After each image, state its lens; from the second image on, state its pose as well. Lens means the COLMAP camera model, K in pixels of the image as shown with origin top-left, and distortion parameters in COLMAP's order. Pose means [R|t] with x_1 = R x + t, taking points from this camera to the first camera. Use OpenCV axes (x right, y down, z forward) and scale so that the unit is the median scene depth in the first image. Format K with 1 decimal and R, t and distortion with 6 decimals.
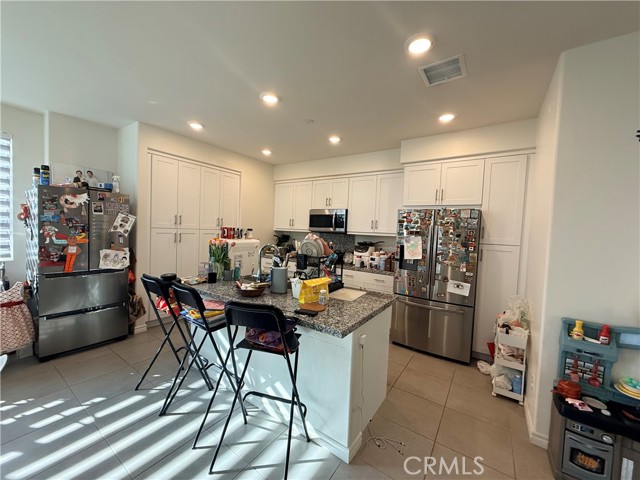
lens RADIAL K [[254.8, 0, 319.8], [0, 254.8, 240.9], [0, 0, 1]] dist [0.000551, 0.000832]
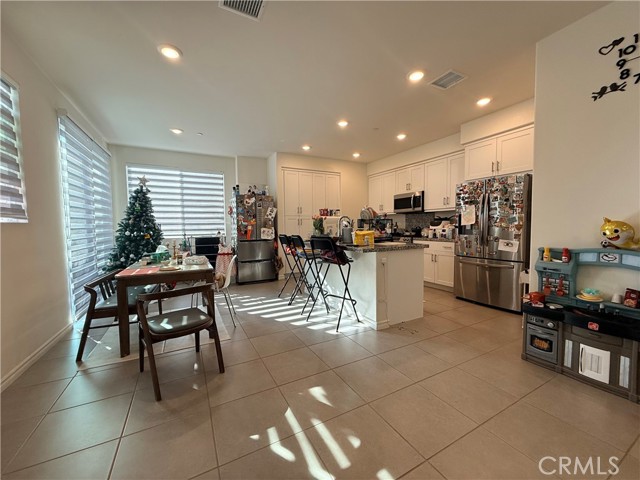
lens RADIAL K [[254.8, 0, 319.5], [0, 254.8, 239.4], [0, 0, 1]] dist [0.000551, 0.000832]
pose [[0.886770, -0.030329, -0.461214, 0.319232], [0.031108, 0.999499, -0.005916, 0.134139], [0.461162, -0.009101, 0.887269, -0.391178]]
